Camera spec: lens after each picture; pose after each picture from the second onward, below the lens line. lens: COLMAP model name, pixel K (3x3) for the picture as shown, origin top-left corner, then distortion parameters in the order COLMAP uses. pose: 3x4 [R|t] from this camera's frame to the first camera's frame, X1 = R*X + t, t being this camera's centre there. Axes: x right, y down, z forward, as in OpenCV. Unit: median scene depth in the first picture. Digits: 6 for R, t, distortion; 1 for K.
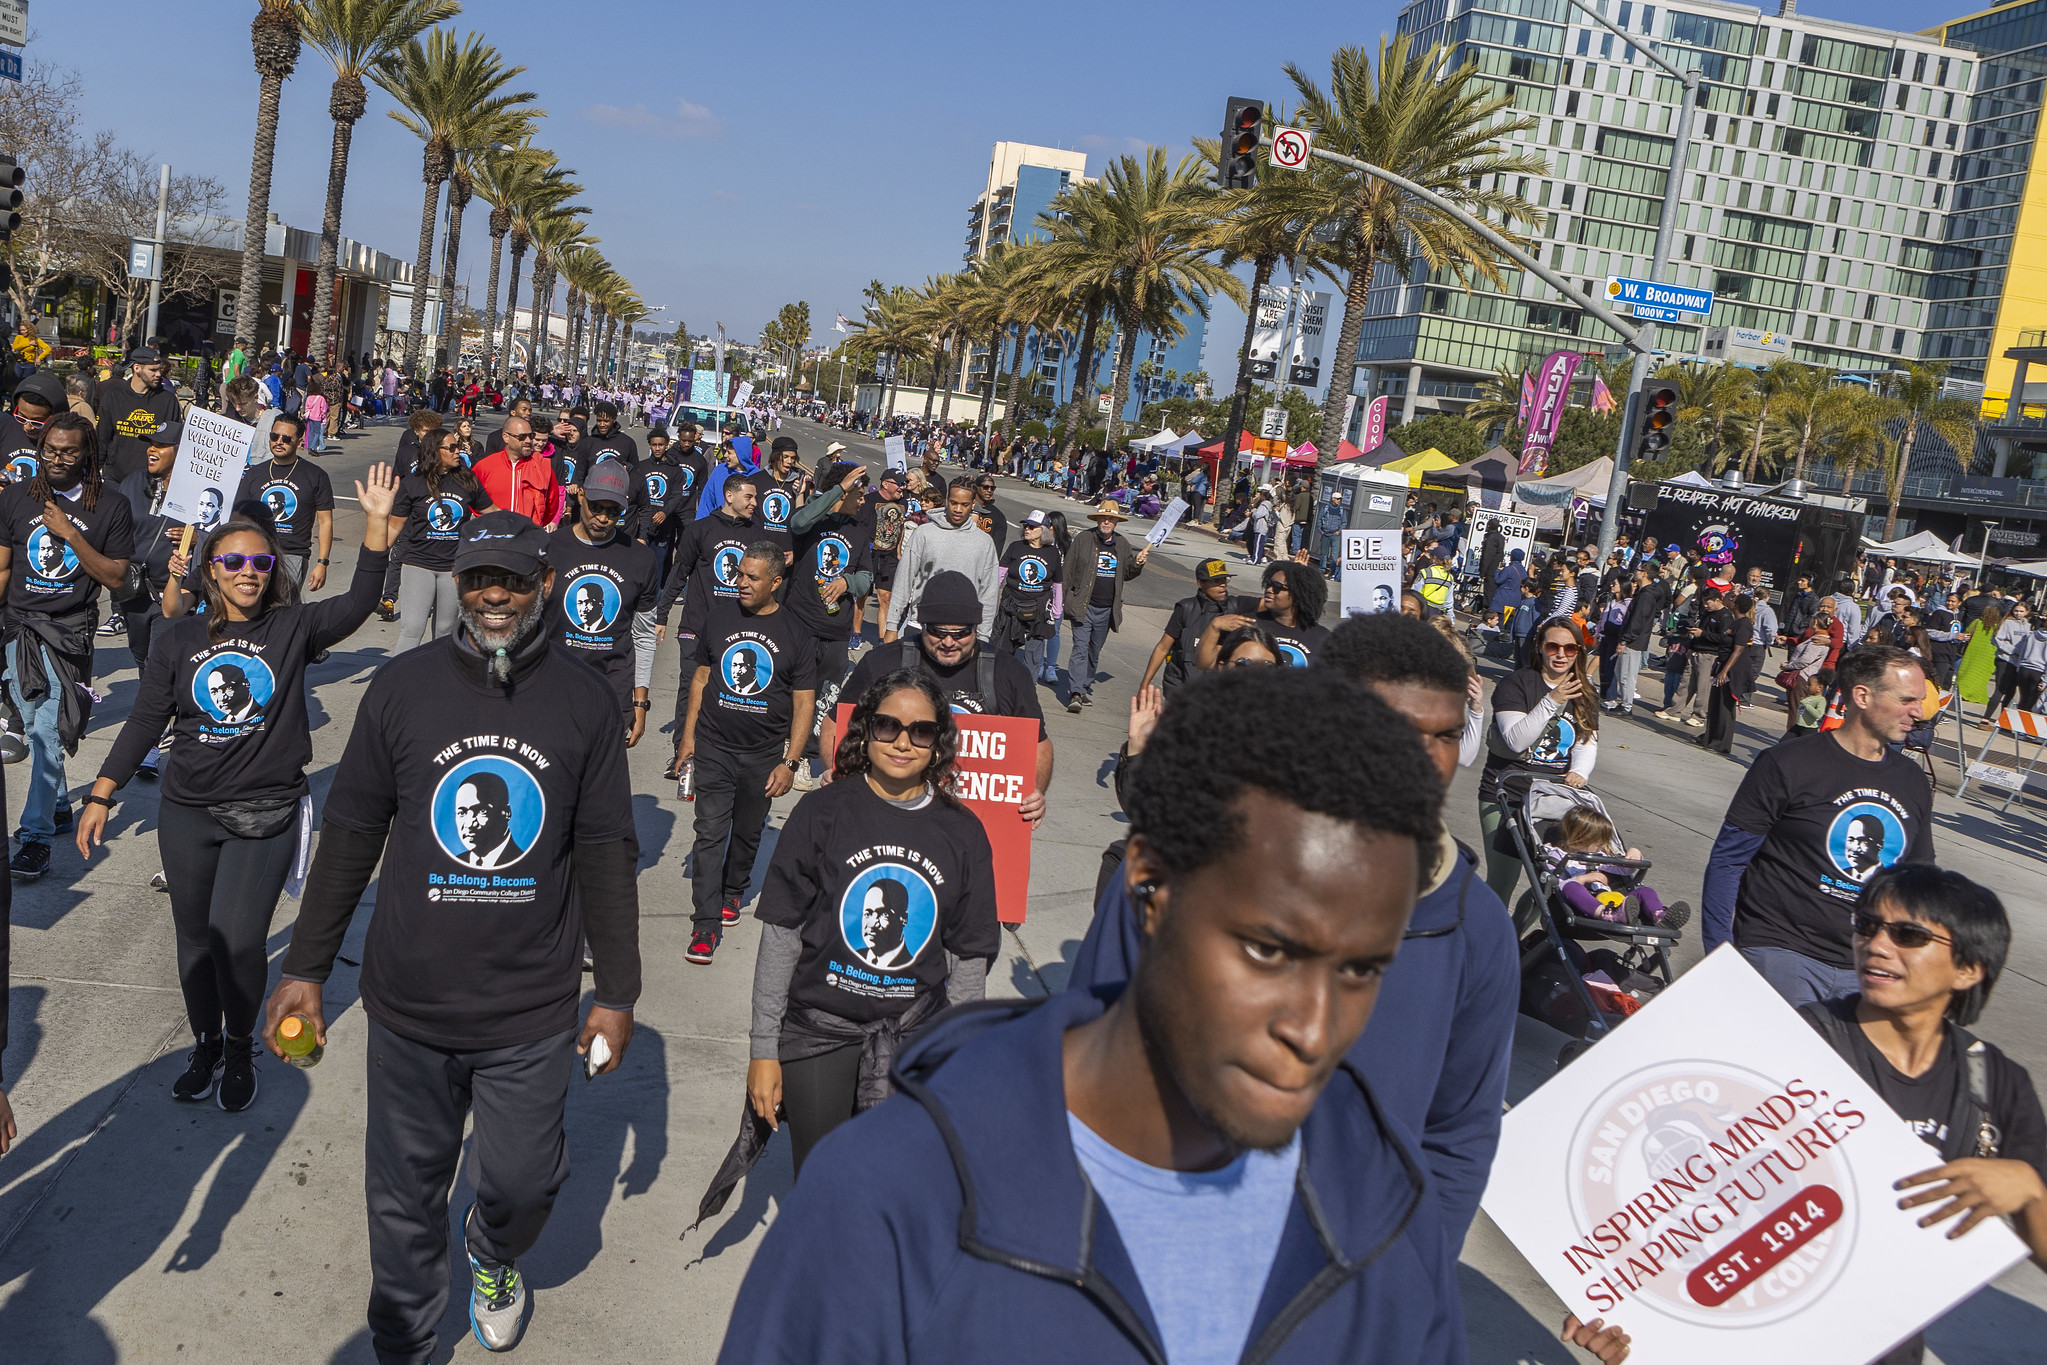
lens RADIAL K [[1938.7, 0, 1020.4], [0, 1938.7, 842.6], [0, 0, 1]] dist [-0.017673, 0.037533]
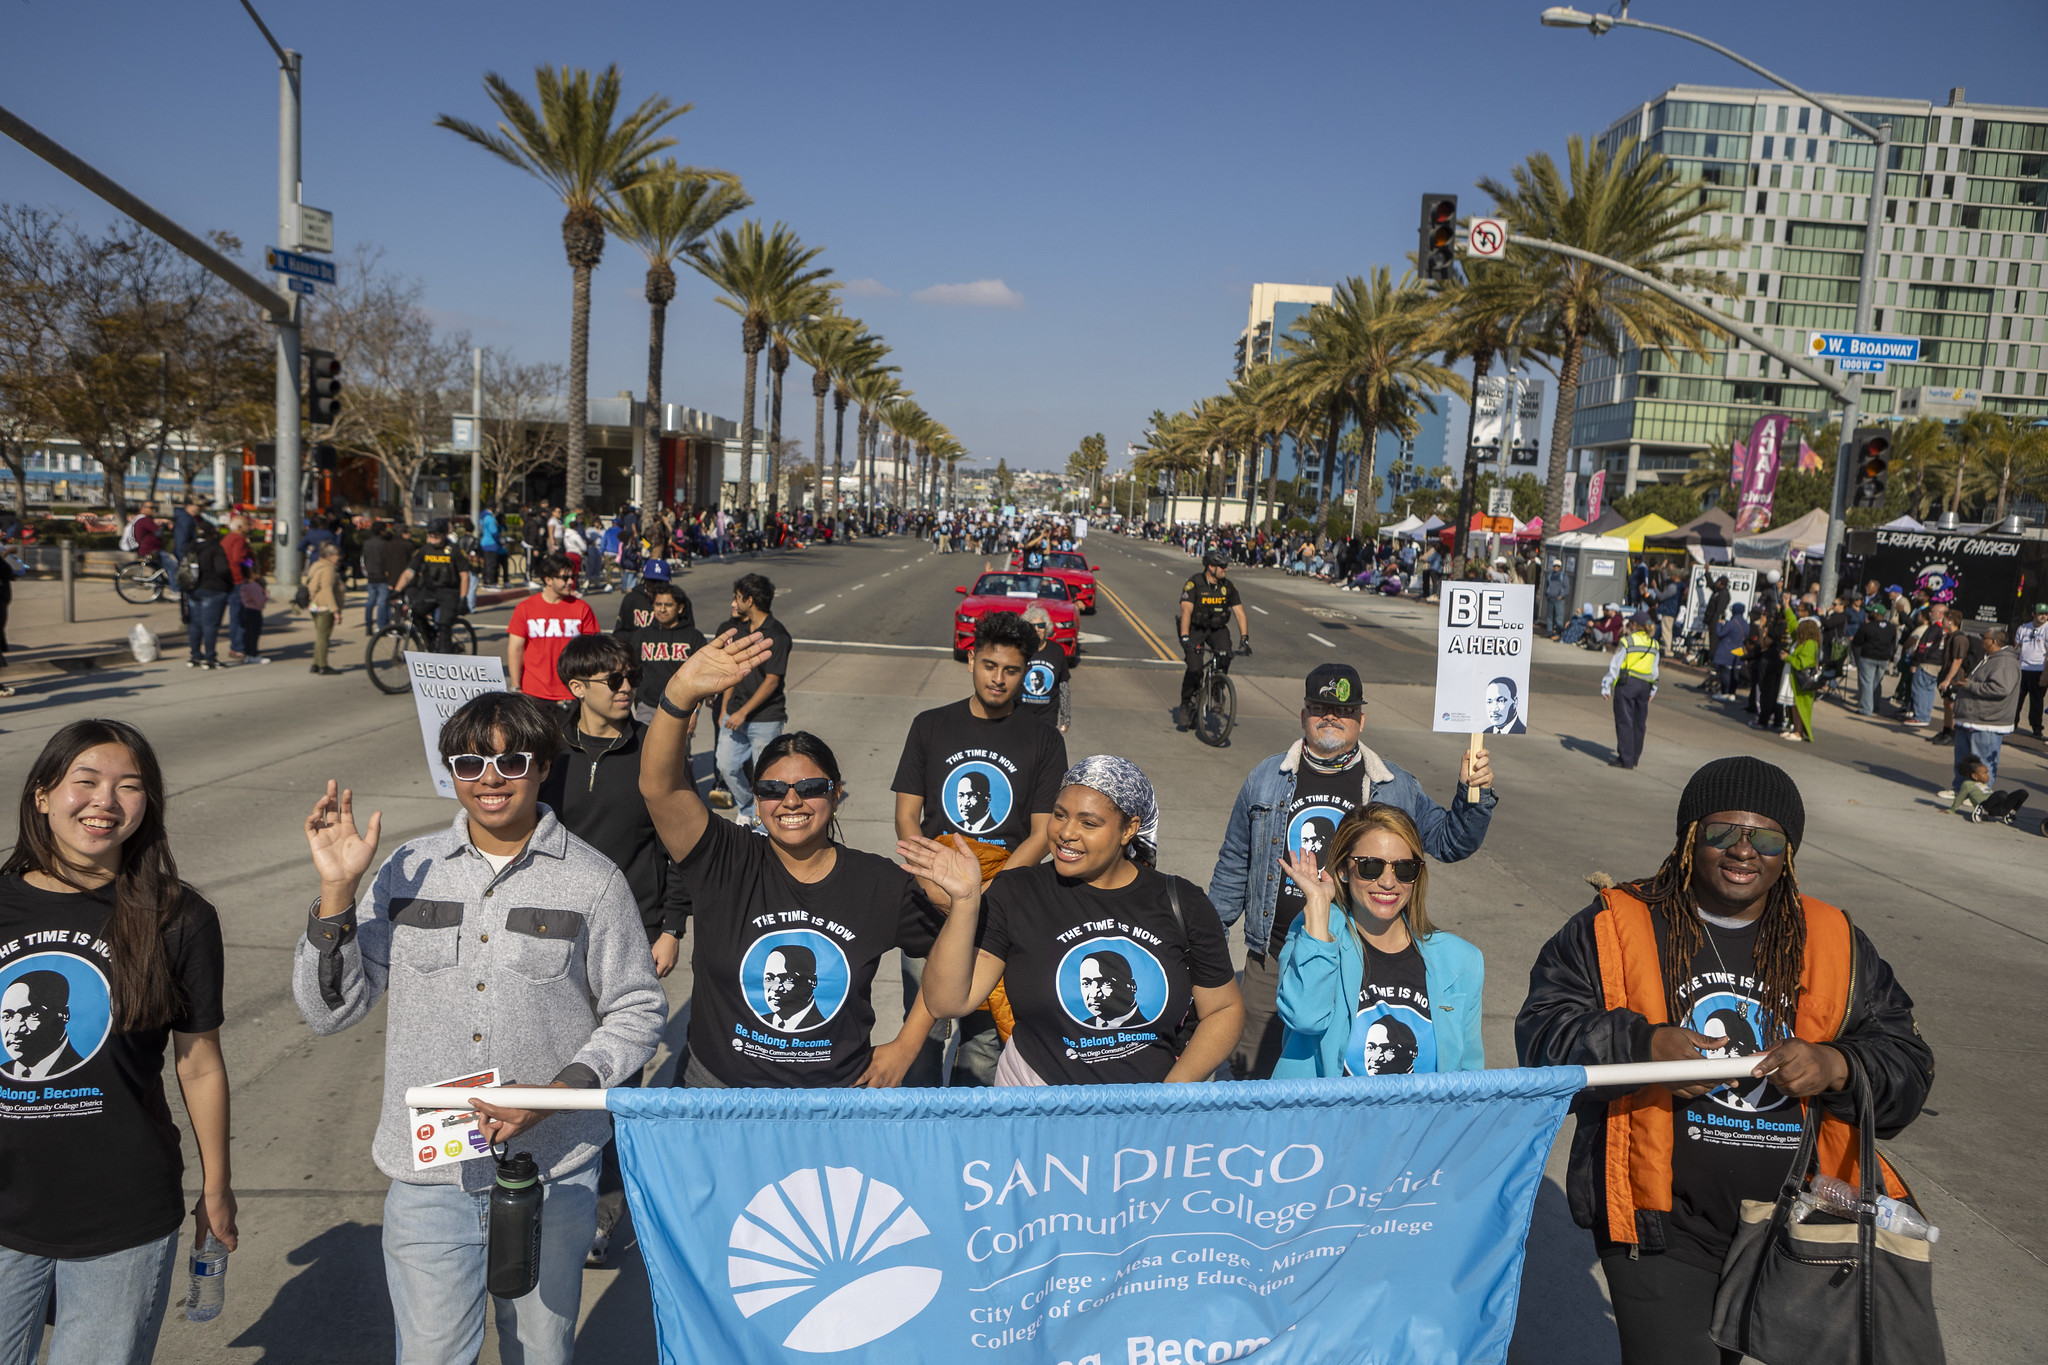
lens RADIAL K [[1939.7, 0, 1020.9], [0, 1939.7, 842.6], [0, 0, 1]] dist [-0.017673, 0.037533]
pose [[0.992270, -0.056397, -0.110539, -0.035757], [0.050822, 0.997321, -0.052619, 0.024450], [0.113211, 0.046595, 0.992478, -0.138238]]
